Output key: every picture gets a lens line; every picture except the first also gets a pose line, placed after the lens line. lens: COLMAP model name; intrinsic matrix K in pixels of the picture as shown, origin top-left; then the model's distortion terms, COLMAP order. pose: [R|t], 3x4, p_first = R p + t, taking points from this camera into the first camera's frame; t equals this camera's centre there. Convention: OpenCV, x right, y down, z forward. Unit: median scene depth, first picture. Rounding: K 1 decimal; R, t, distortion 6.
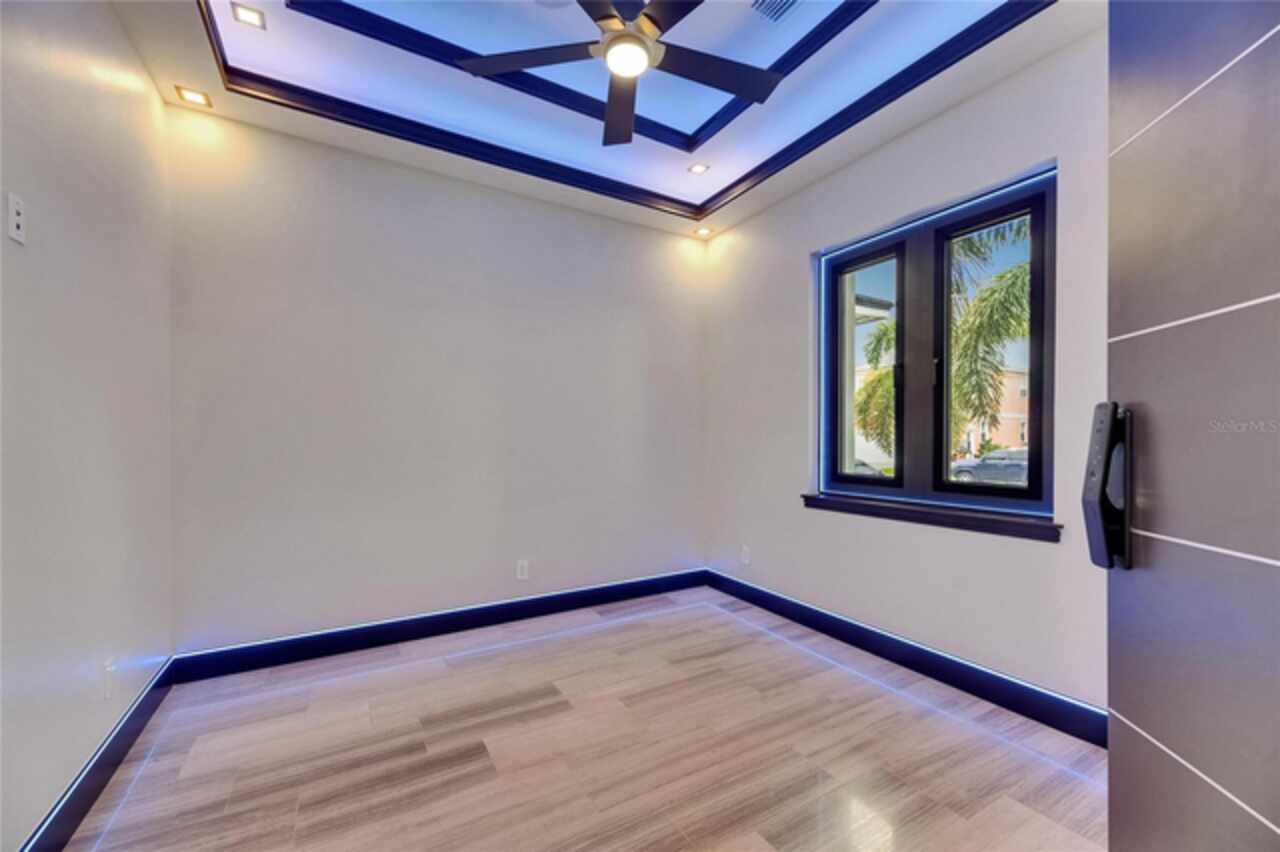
lens RADIAL K [[515.5, 0, 639.9], [0, 515.5, 444.2], [0, 0, 1]] dist [-0.000714, -0.000082]
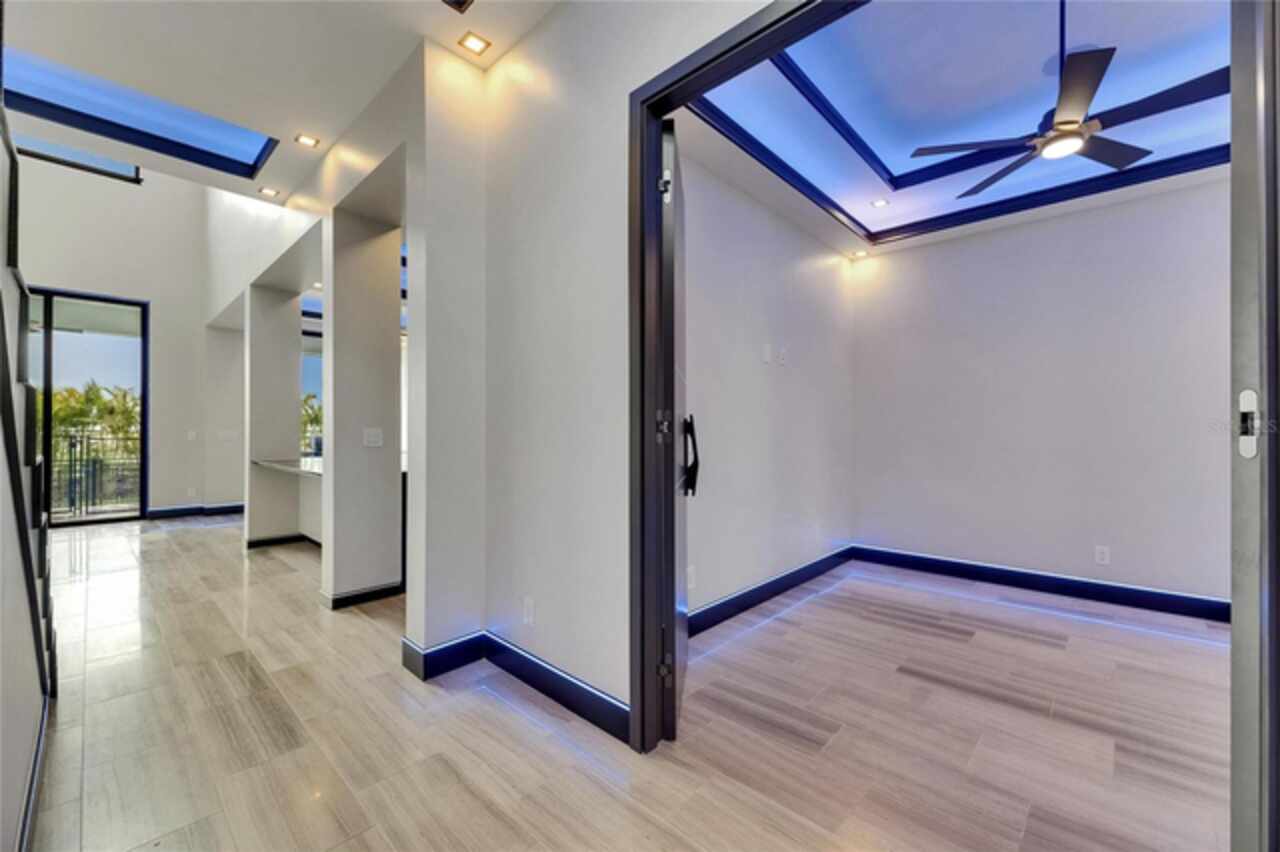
lens RADIAL K [[508.1, 0, 637.1], [0, 508.1, 429.7], [0, 0, 1]] dist [-0.000649, -0.000116]
pose [[0.277914, 0.000185, -0.960606, 0.927298], [-0.016316, 0.999857, -0.004527, 0.006988], [0.960467, 0.016931, 0.277877, -0.411217]]
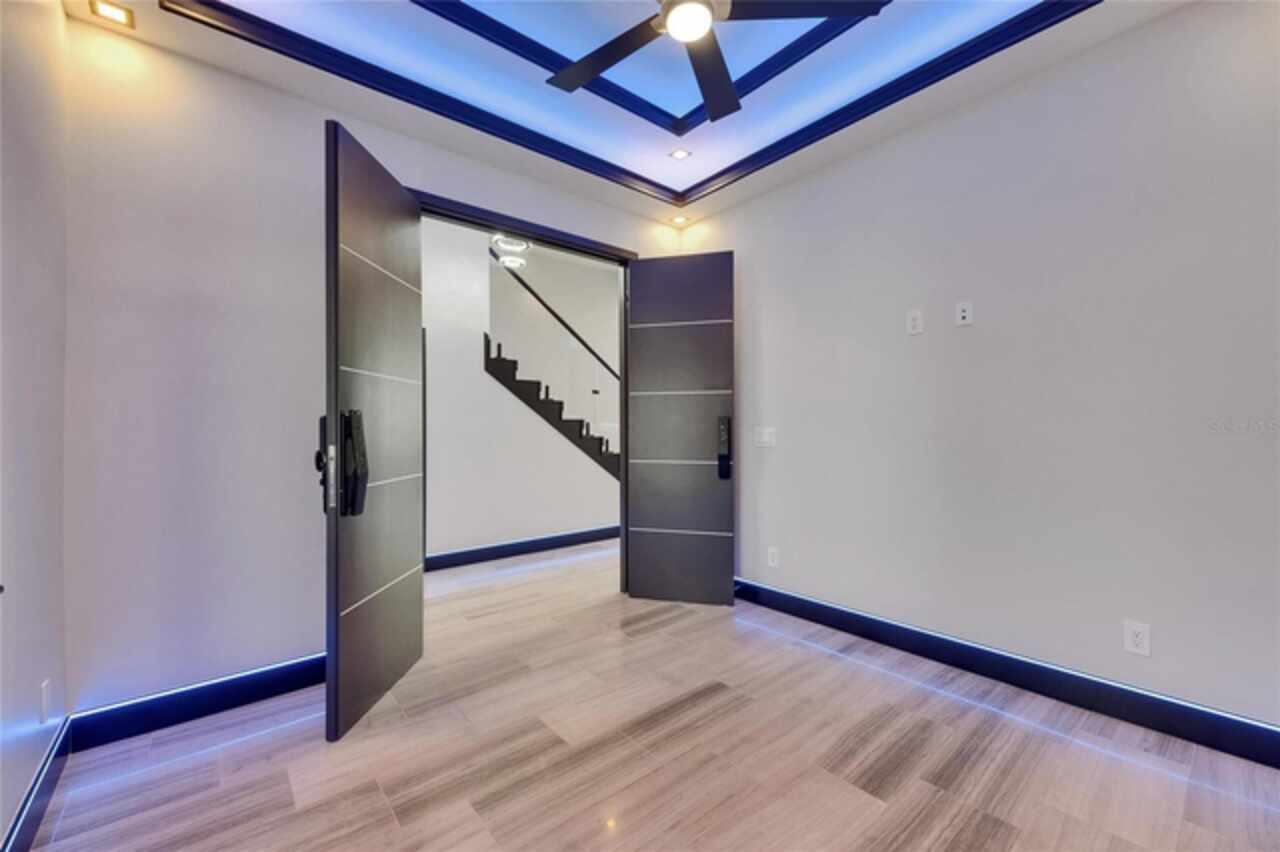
lens RADIAL K [[508.1, 0, 637.1], [0, 508.1, 429.7], [0, 0, 1]] dist [-0.000649, -0.000116]
pose [[-0.986319, 0.007249, -0.164690, 0.223714], [0.004482, 0.999843, 0.017164, -0.026853], [0.164788, 0.016191, -0.986196, 1.872479]]
